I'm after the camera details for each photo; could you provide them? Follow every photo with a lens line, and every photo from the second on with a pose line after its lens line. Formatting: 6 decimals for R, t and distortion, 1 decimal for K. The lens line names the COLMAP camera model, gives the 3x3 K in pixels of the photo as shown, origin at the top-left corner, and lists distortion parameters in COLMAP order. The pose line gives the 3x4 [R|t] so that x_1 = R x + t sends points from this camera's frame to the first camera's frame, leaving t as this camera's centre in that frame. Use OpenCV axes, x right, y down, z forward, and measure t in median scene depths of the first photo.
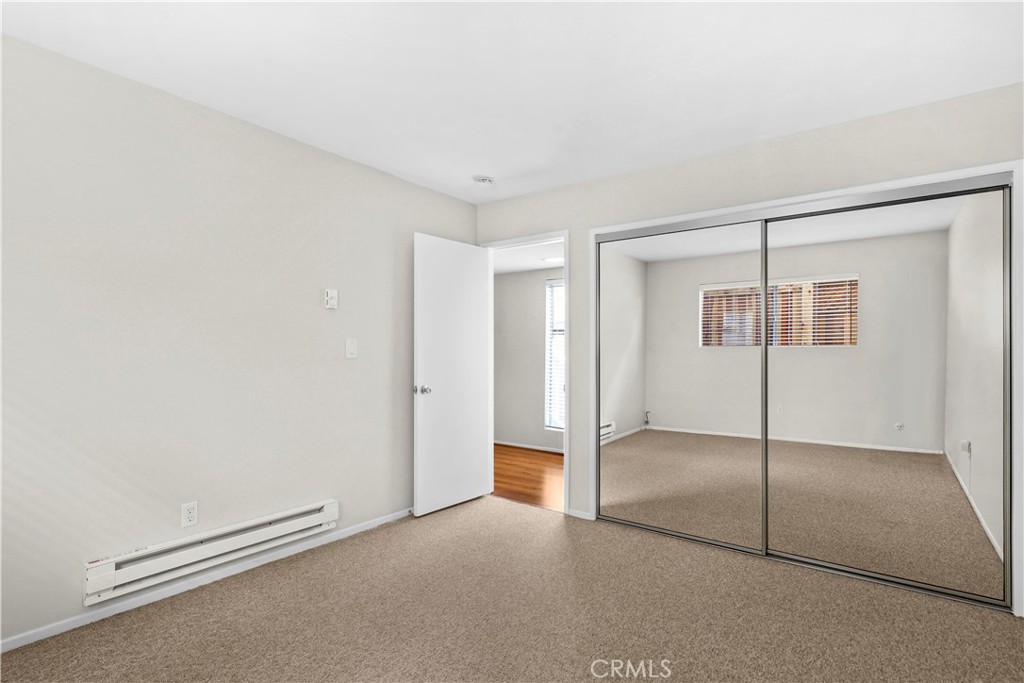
lens RADIAL K [[484.8, 0, 511.7], [0, 484.8, 336.3], [0, 0, 1]] dist [-0.019838, 0.000194]
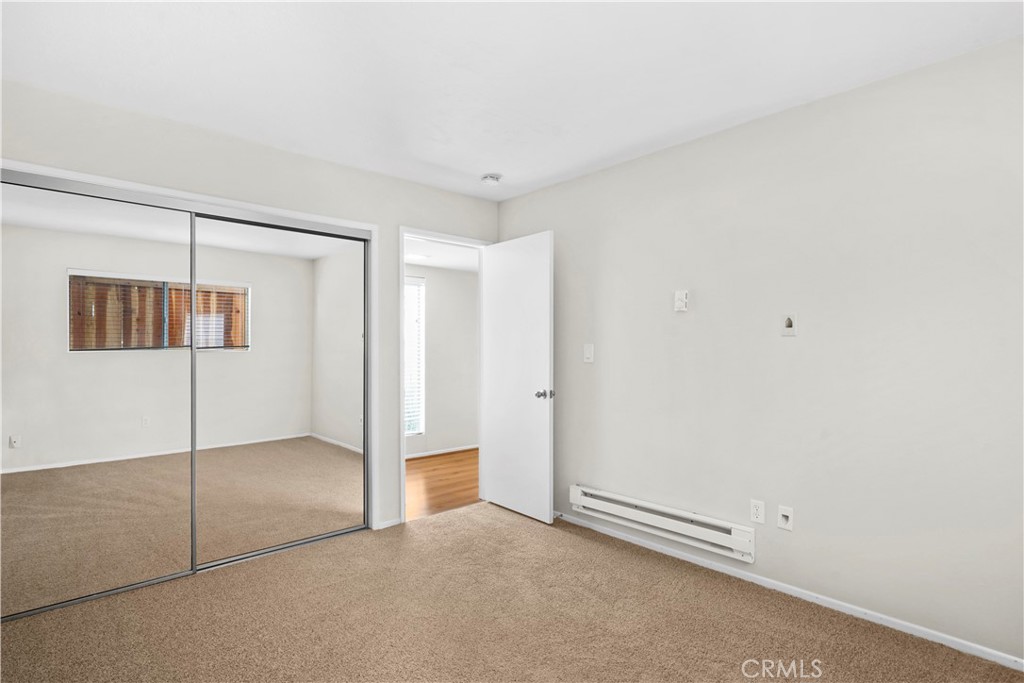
lens RADIAL K [[500.3, 0, 511.5], [0, 500.3, 359.1], [0, 0, 1]] dist [0.001291, 0.000158]
pose [[0.169217, -0.017591, 0.985422, -0.324640], [-0.017653, 0.999626, 0.020876, 0.005218], [-0.985421, -0.020928, 0.168843, 0.245608]]
